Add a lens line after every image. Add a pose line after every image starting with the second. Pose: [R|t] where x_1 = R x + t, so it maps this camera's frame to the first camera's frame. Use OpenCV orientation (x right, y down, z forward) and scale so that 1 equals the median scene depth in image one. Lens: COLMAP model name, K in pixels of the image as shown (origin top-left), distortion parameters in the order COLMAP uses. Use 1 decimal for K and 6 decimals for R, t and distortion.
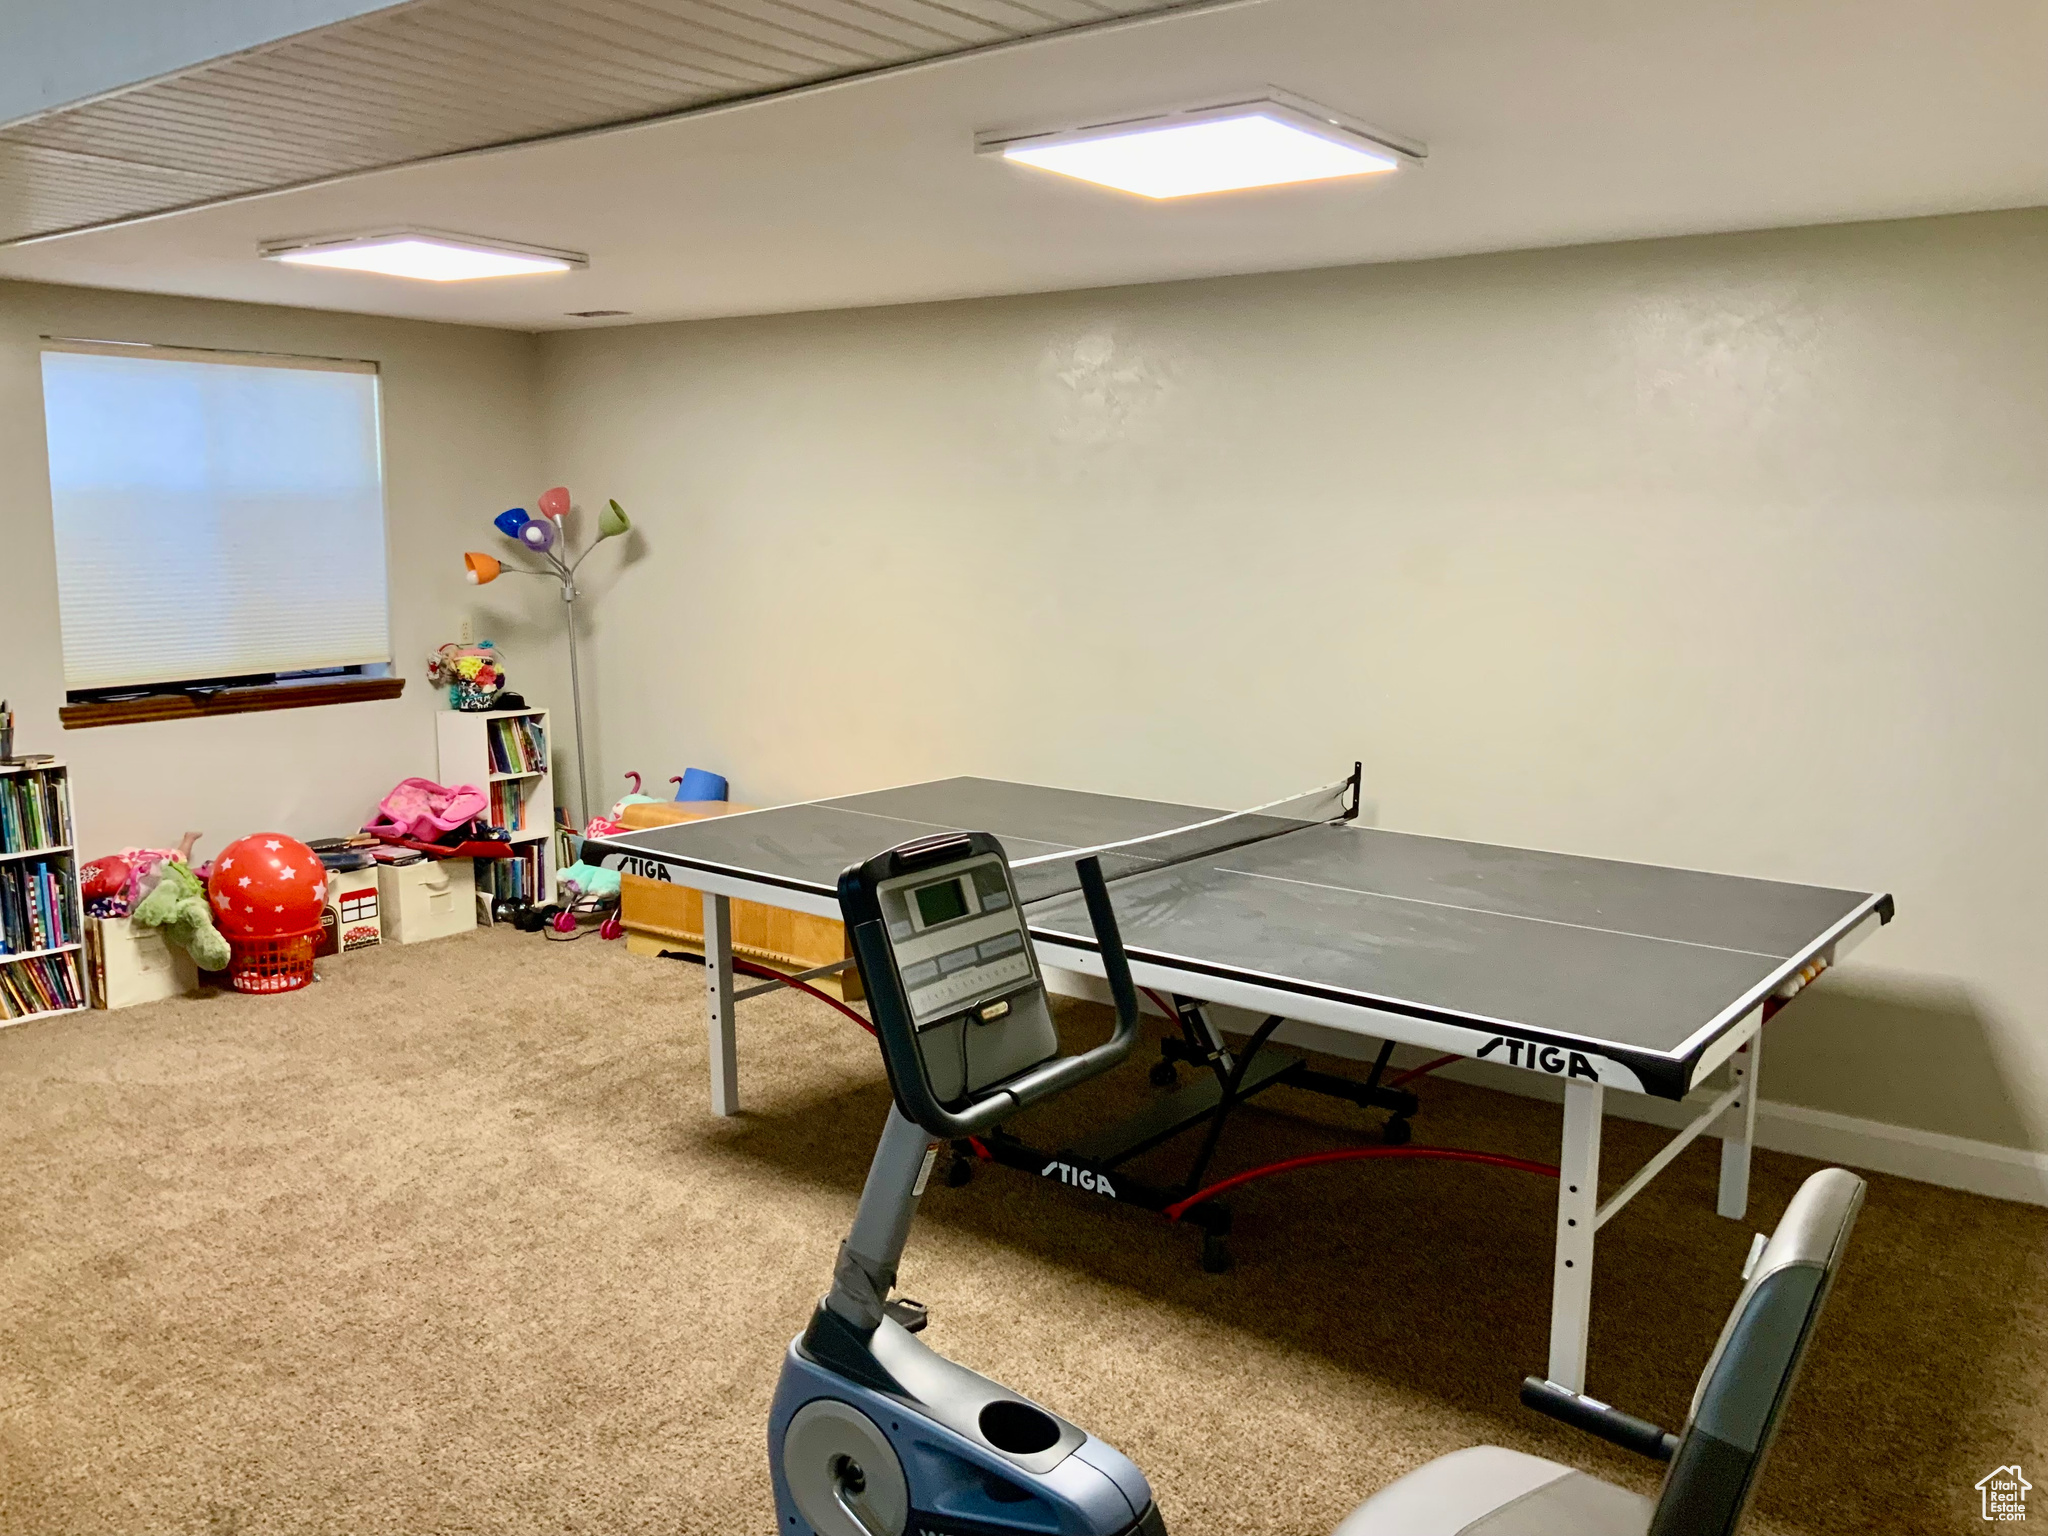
lens RADIAL K [[1715.3, 0, 1024.1], [0, 1715.3, 777.3], [0, 0, 1]] dist [0.096322, -0.181353]
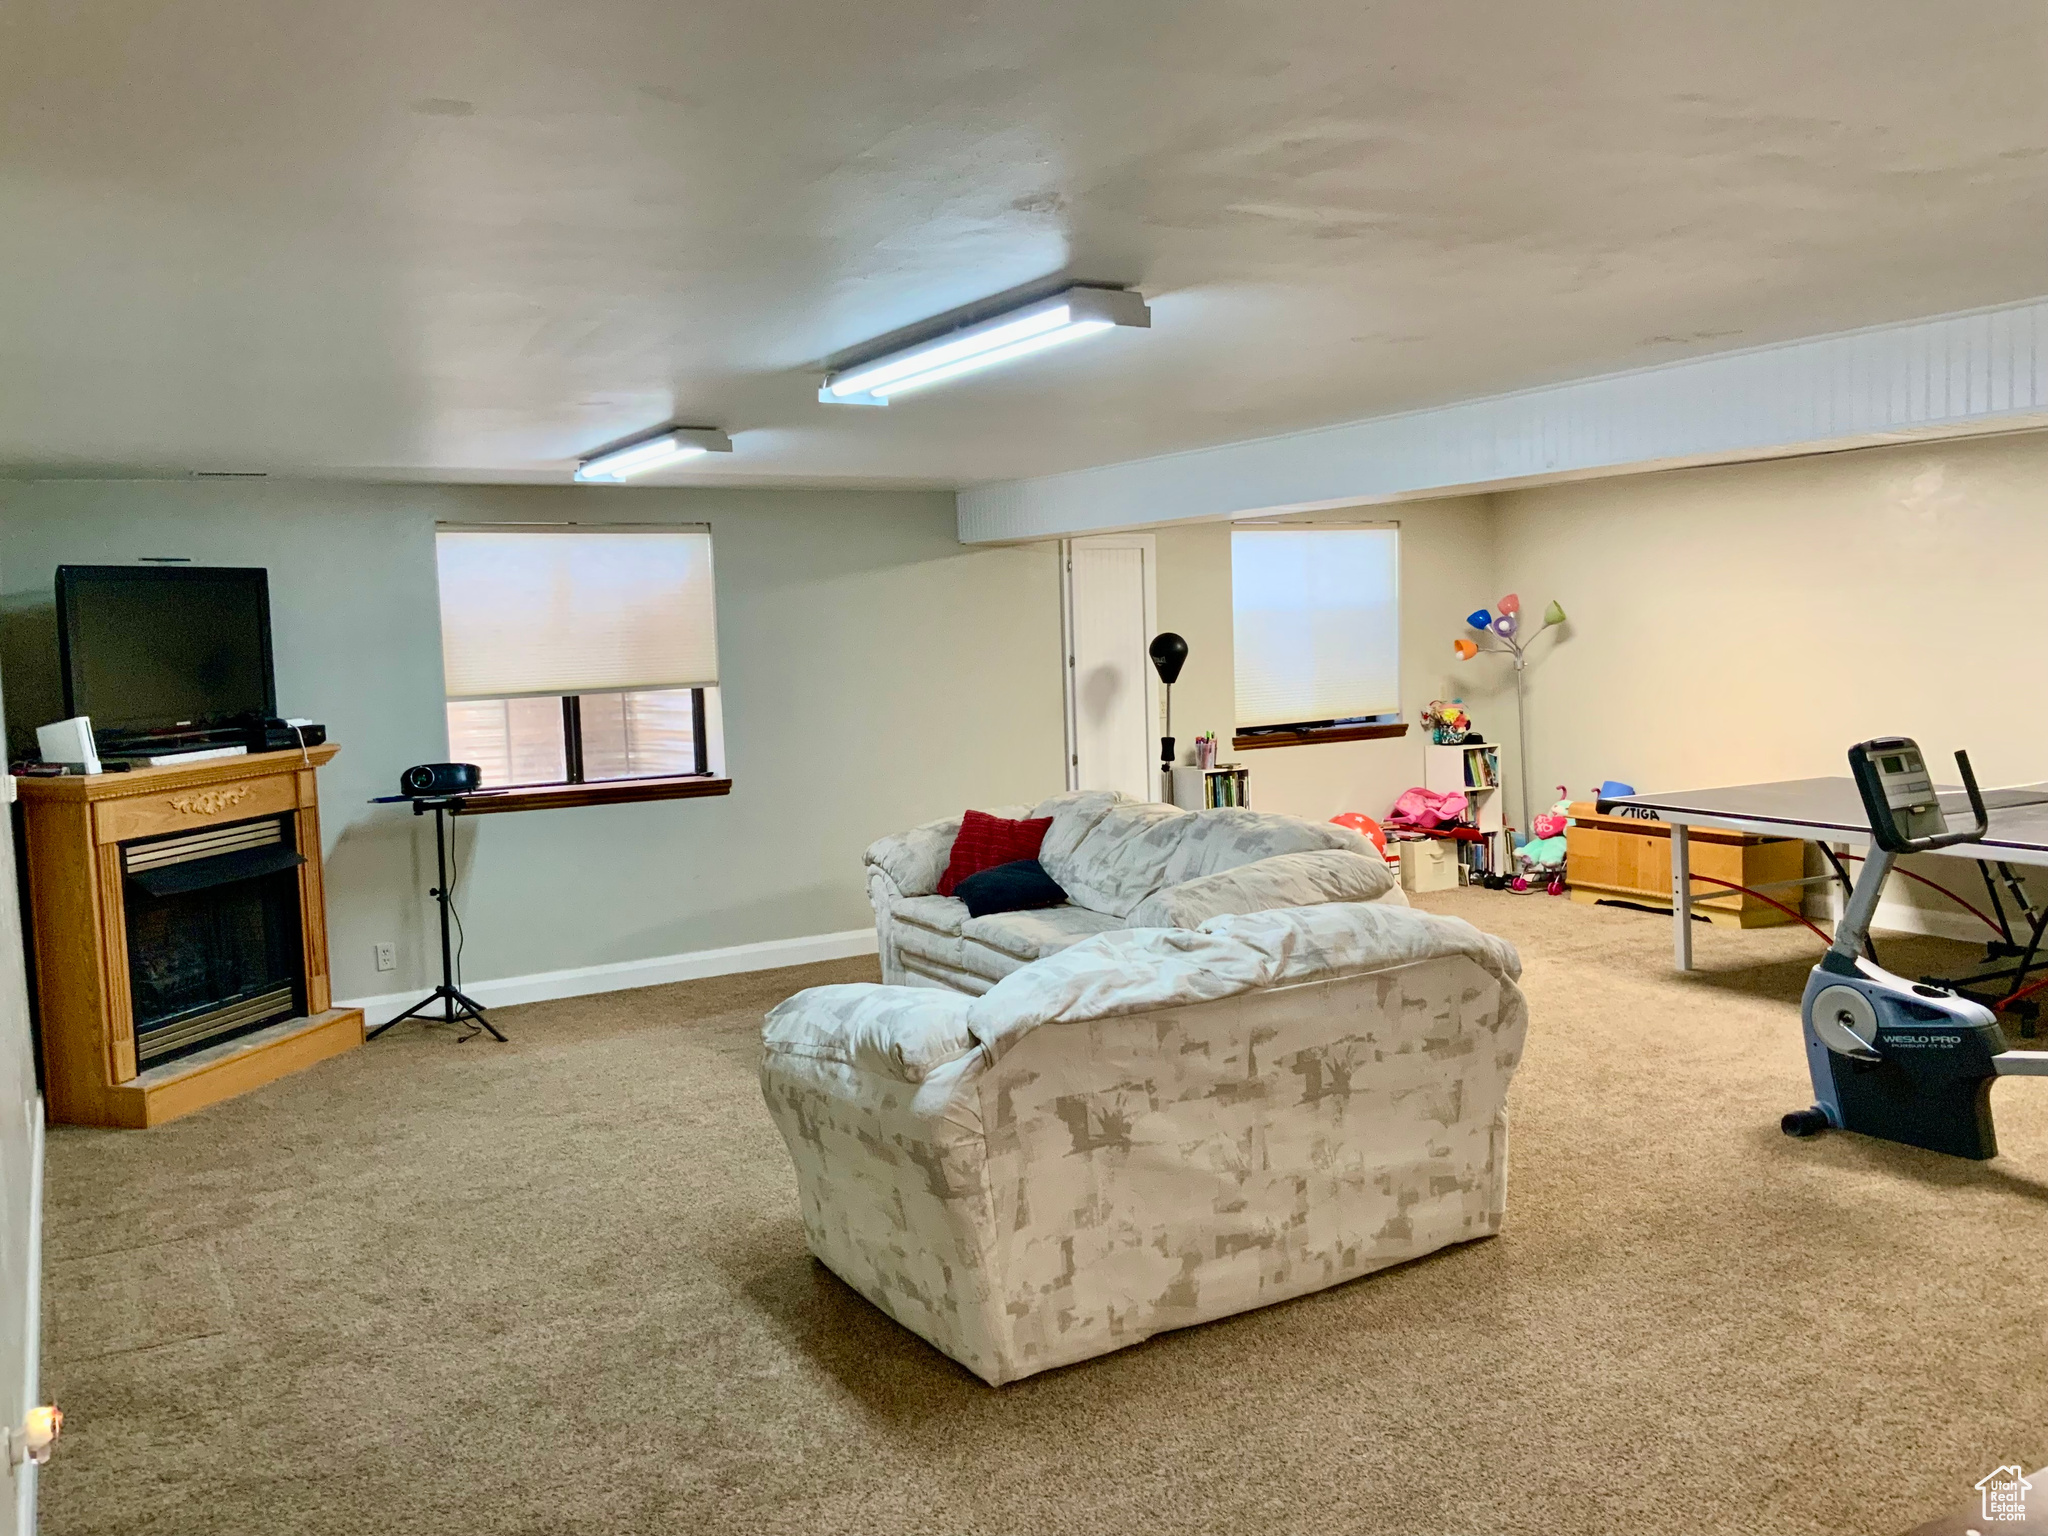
lens RADIAL K [[1715.3, 0, 1008.3], [0, 1715.3, 755.0], [0, 0, 1]] dist [0.096322, -0.181353]
pose [[0.912105, -0.005670, -0.409917, -0.057062], [-0.022373, 0.997726, -0.063583, 0.076628], [0.409345, 0.067165, 0.909904, -0.535353]]
